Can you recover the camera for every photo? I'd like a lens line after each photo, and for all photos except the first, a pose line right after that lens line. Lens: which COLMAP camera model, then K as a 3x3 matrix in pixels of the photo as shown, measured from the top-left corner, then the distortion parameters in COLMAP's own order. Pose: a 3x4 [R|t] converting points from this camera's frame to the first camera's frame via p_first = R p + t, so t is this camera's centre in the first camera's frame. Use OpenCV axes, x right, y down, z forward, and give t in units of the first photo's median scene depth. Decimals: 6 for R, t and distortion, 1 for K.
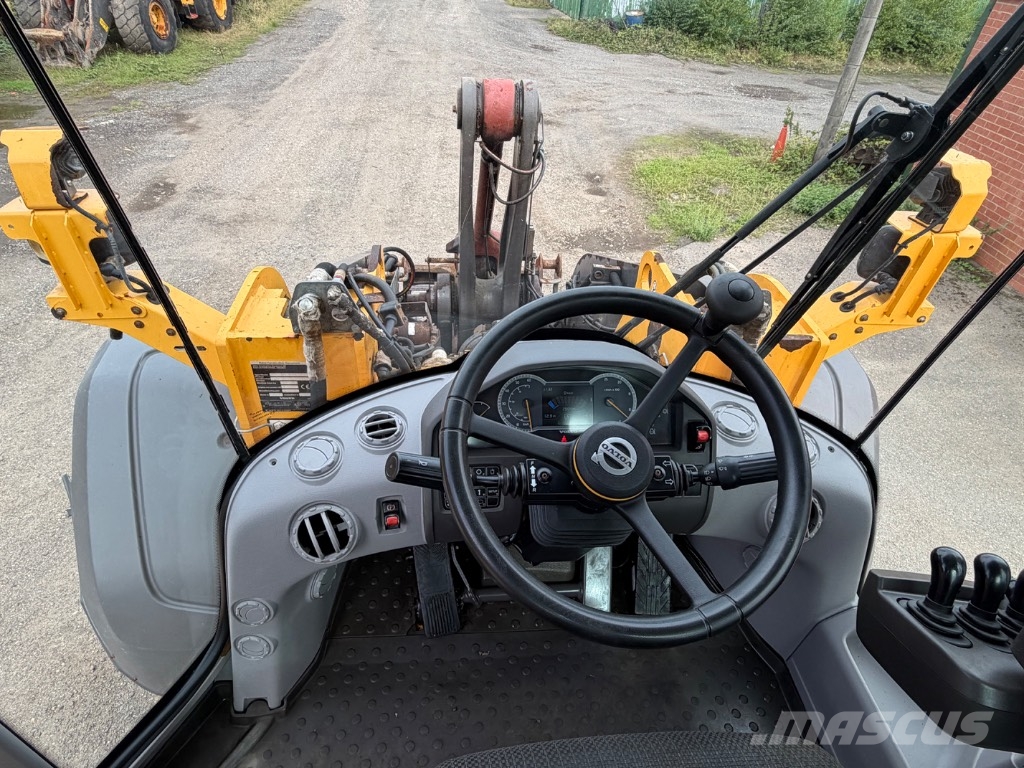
lens RADIAL K [[577.5, 0, 512.9], [0, 577.5, 382.0], [0, 0, 1]] dist [-0.005056, -0.000067]
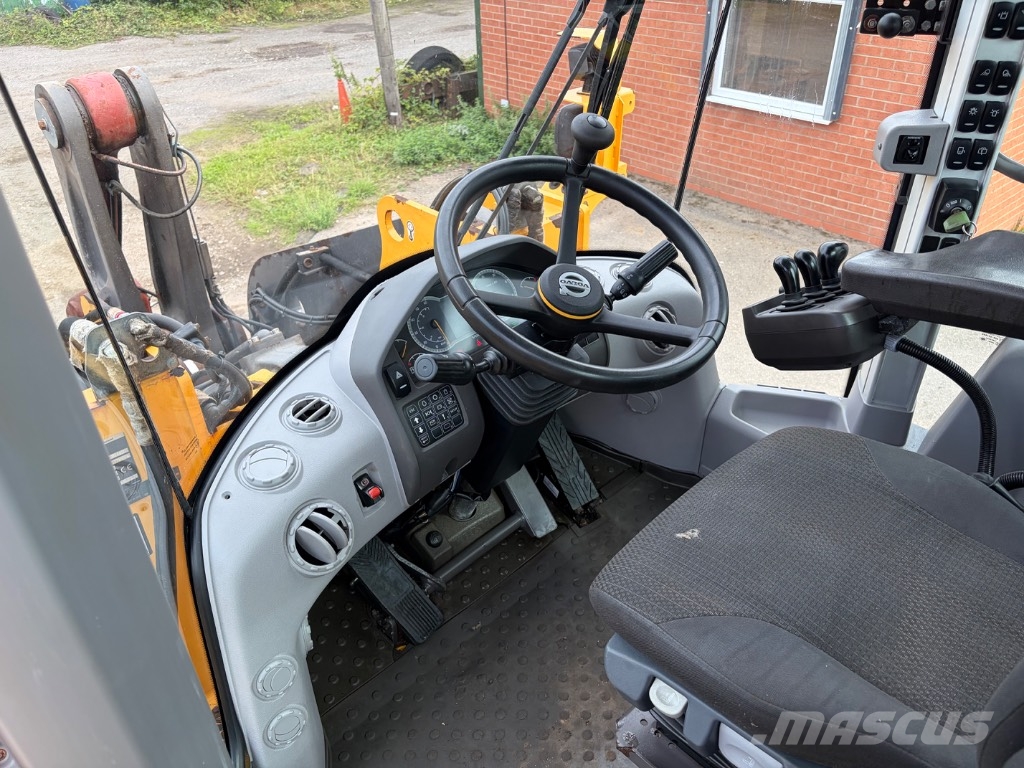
lens RADIAL K [[772.7, 0, 507.0], [0, 772.7, 386.7], [0, 0, 1]] dist [0.046561, -0.057515]
pose [[0.768443, -0.420327, 0.482514, -0.253197], [0.457407, 0.888109, 0.045190, 0.058132], [-0.447520, 0.185979, 0.874722, -0.093312]]
